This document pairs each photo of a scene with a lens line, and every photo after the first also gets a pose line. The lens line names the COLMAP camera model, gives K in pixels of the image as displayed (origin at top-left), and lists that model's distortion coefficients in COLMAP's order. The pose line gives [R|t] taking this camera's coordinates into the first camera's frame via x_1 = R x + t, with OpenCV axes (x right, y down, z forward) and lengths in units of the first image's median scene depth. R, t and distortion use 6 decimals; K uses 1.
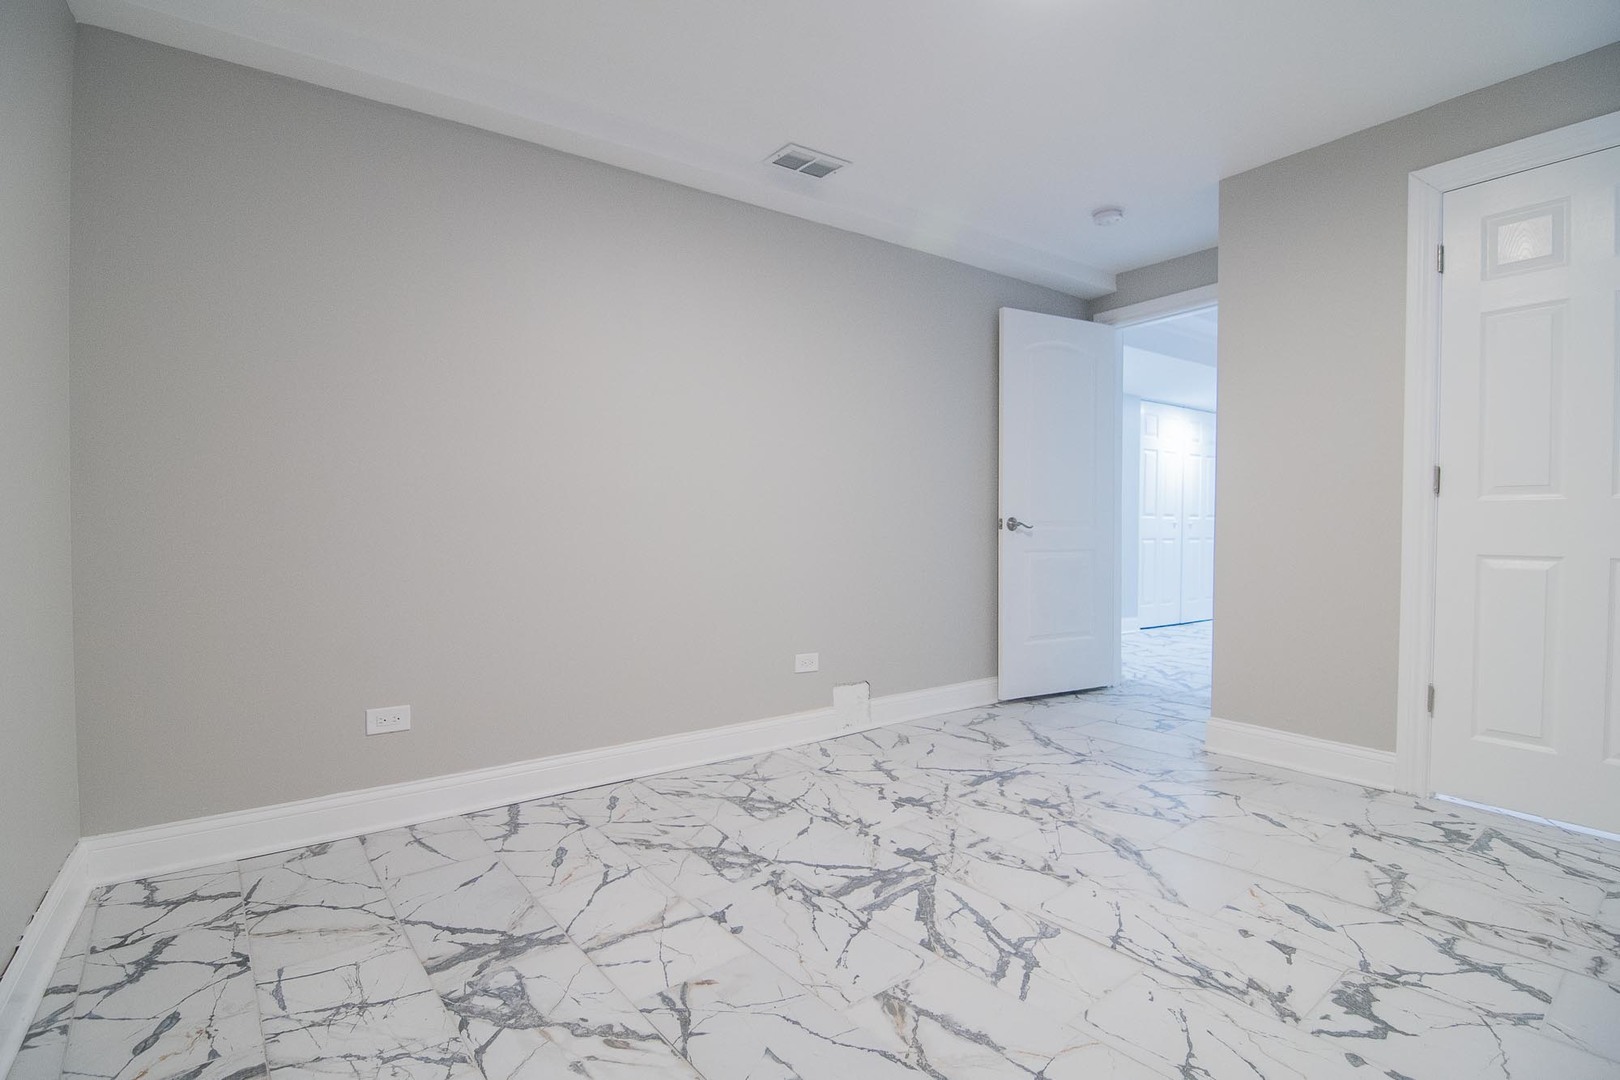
lens RADIAL K [[786.3, 0, 815.3], [0, 786.3, 541.2], [0, 0, 1]] dist [-0.017502, -0.005377]
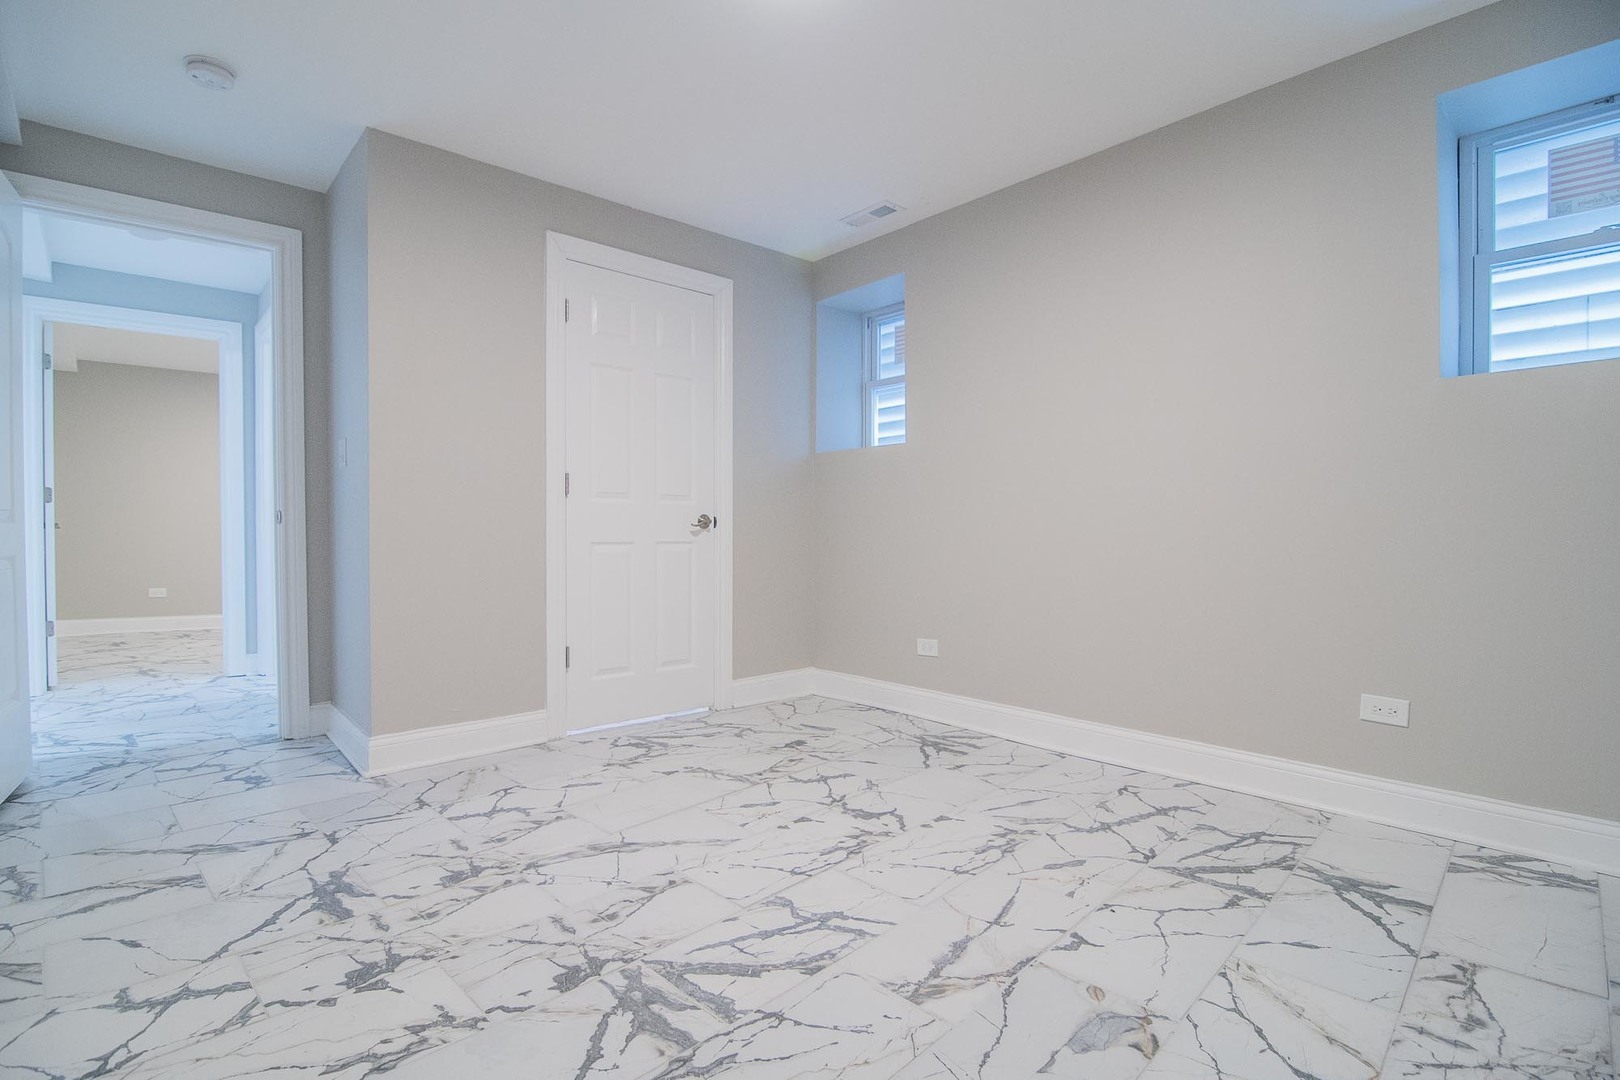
lens RADIAL K [[776.7, 0, 816.3], [0, 776.7, 541.1], [0, 0, 1]] dist [-0.007013, -0.010585]
pose [[-0.124997, -0.013792, 0.992061, -0.634505], [0.019503, 0.999676, 0.016356, 0.000870], [-0.991965, 0.021393, -0.124688, 0.932767]]
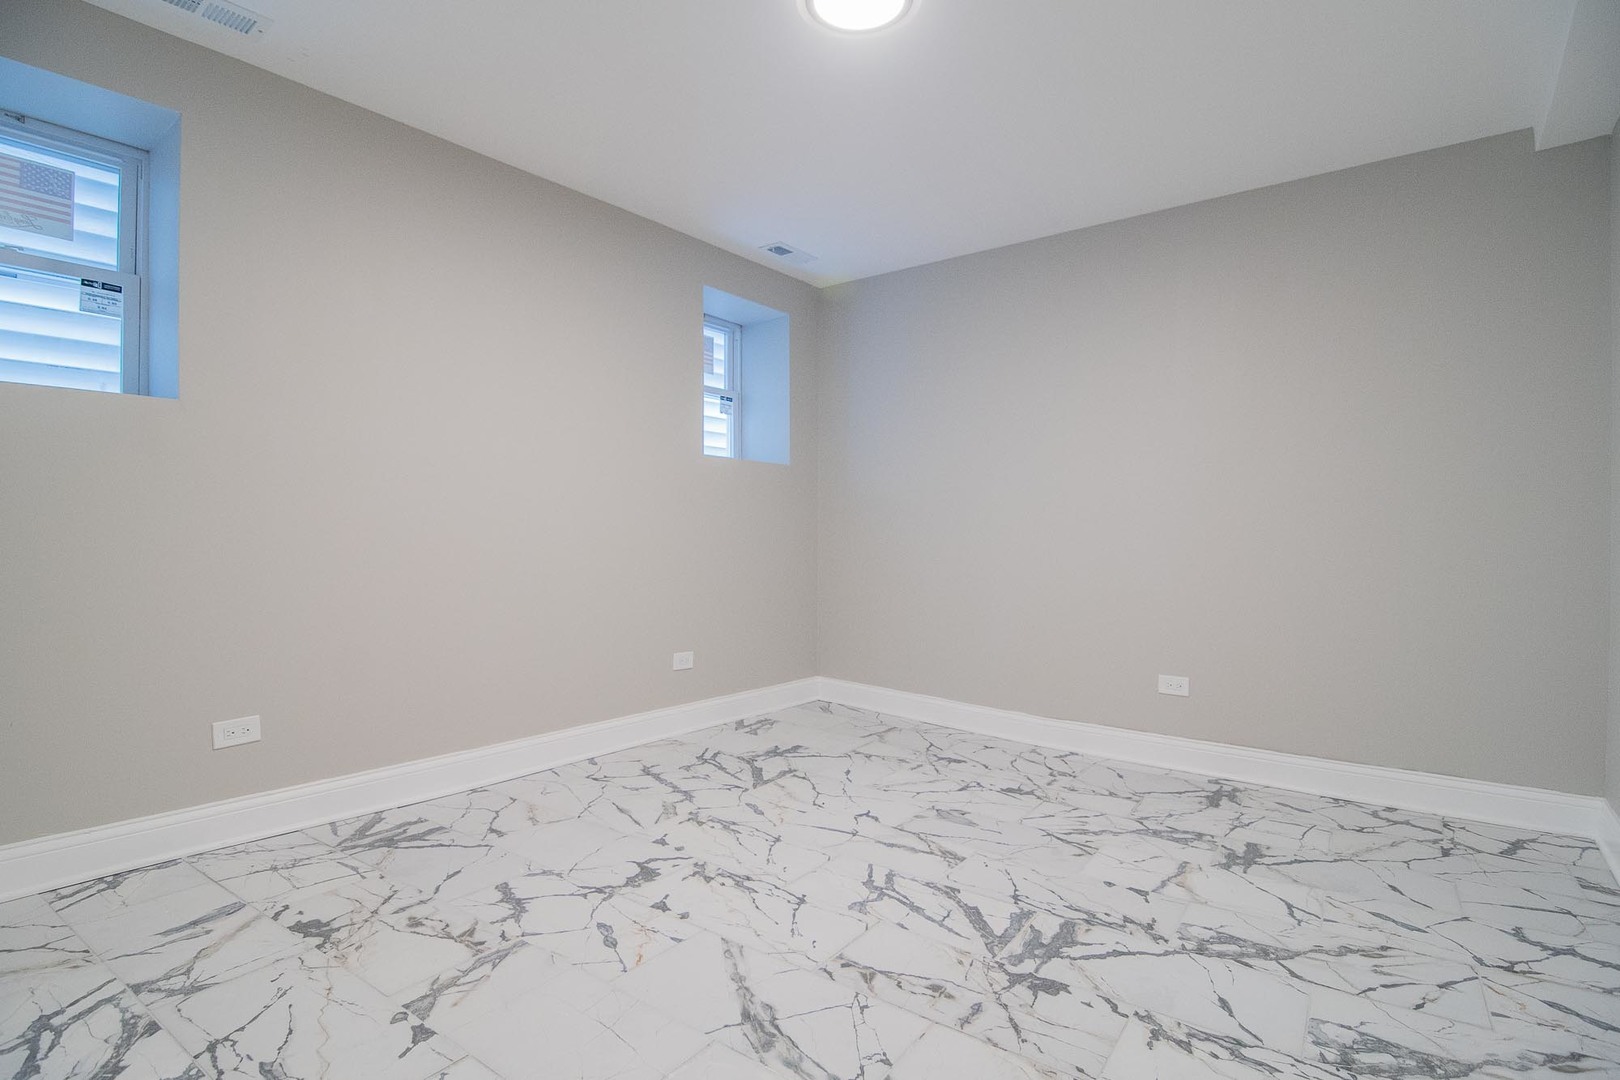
lens RADIAL K [[786.3, 0, 815.3], [0, 786.3, 541.2], [0, 0, 1]] dist [-0.017502, -0.005377]
pose [[-0.960086, -0.004736, -0.279666, 0.581653], [-0.011943, 0.999639, 0.024070, -0.037035], [0.279451, 0.026449, -0.959796, 1.766769]]
